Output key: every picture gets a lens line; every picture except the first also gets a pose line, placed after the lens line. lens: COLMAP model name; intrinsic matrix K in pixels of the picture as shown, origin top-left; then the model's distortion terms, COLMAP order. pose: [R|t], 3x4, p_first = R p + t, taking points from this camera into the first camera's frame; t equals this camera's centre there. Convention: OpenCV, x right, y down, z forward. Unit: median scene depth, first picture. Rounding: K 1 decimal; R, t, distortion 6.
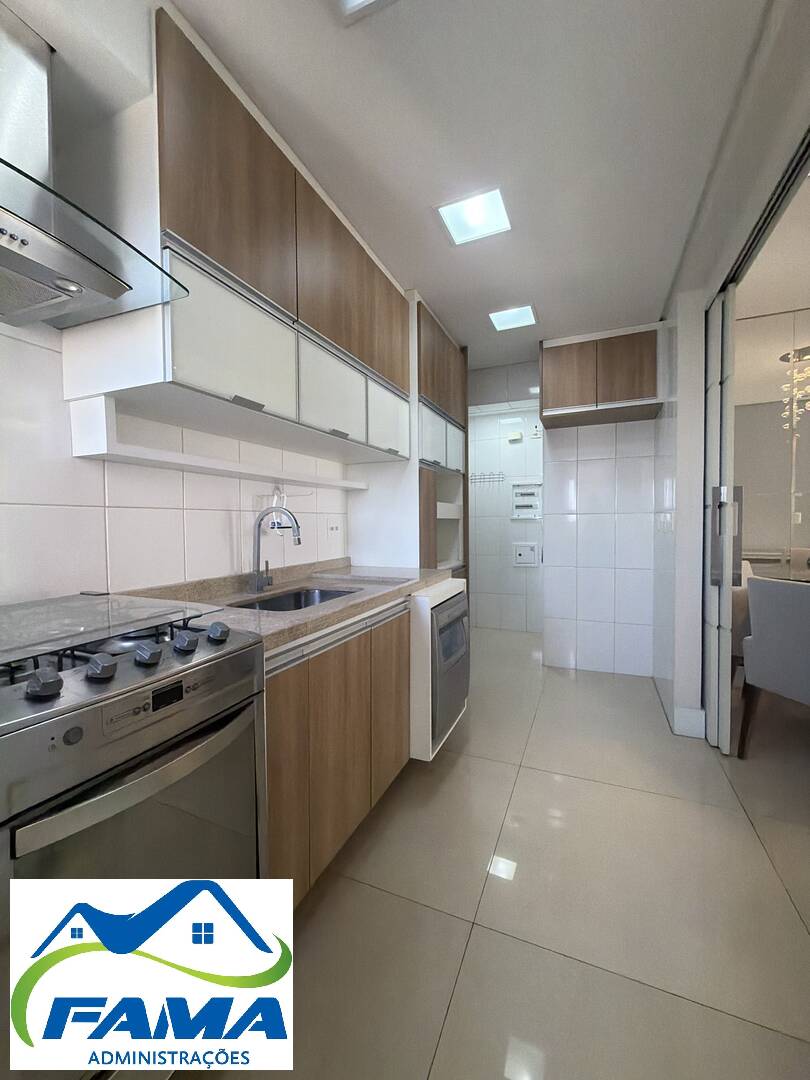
lens RADIAL K [[432.5, 0, 406.5], [0, 432.5, 536.4], [0, 0, 1]] dist [-0.001165, 0.000115]
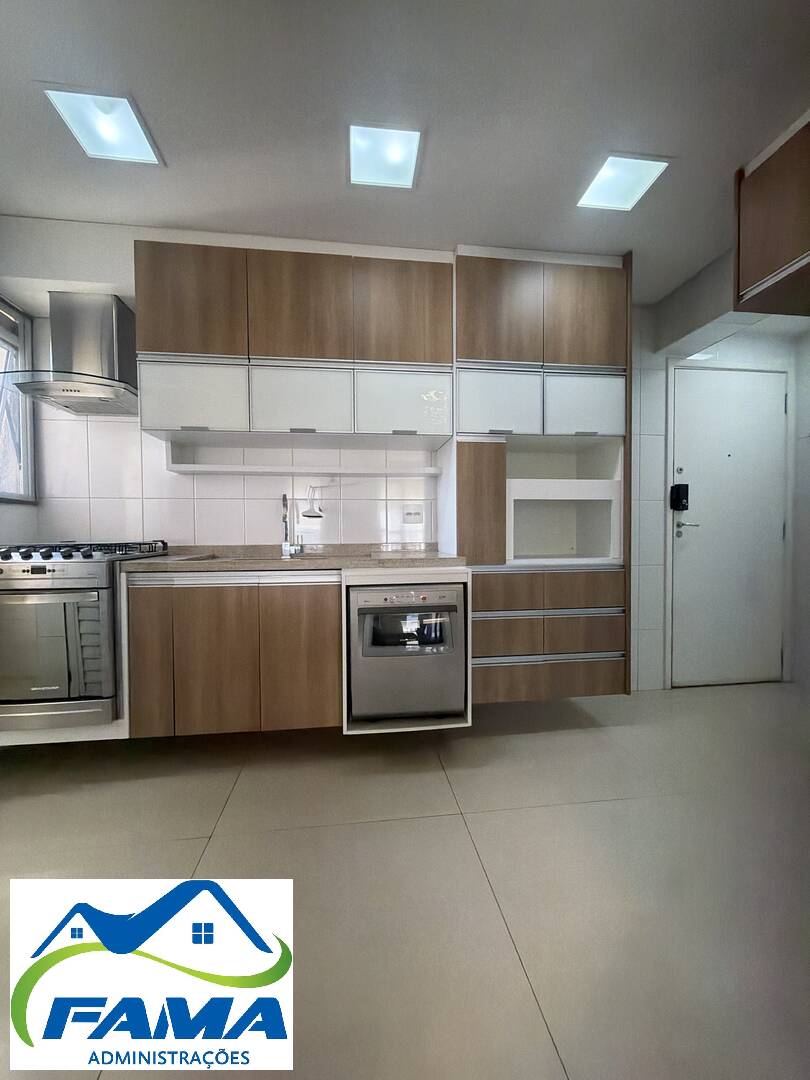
lens RADIAL K [[432.5, 0, 405.3], [0, 432.5, 544.8], [0, 0, 1]] dist [-0.001165, 0.000115]
pose [[0.506618, 0.030048, -0.861647, 0.849585], [-0.027017, 0.999455, 0.018969, 0.043072], [0.861747, 0.013669, 0.507154, 0.514153]]
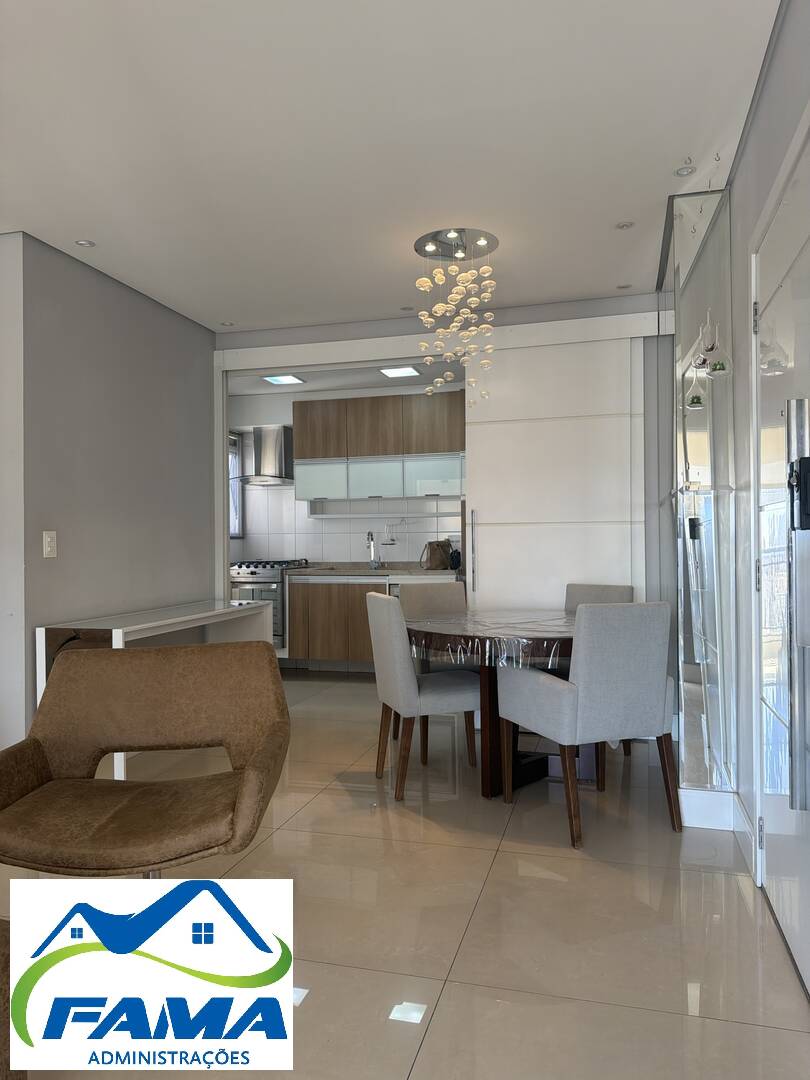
lens RADIAL K [[764.4, 0, 411.3], [0, 764.4, 539.4], [0, 0, 1]] dist [0.066662, -0.003899]
pose [[0.141868, 0.004729, -0.989874, 2.935425], [-0.023758, 0.999717, 0.001372, -0.030262], [0.989600, 0.023322, 0.141940, 0.521243]]
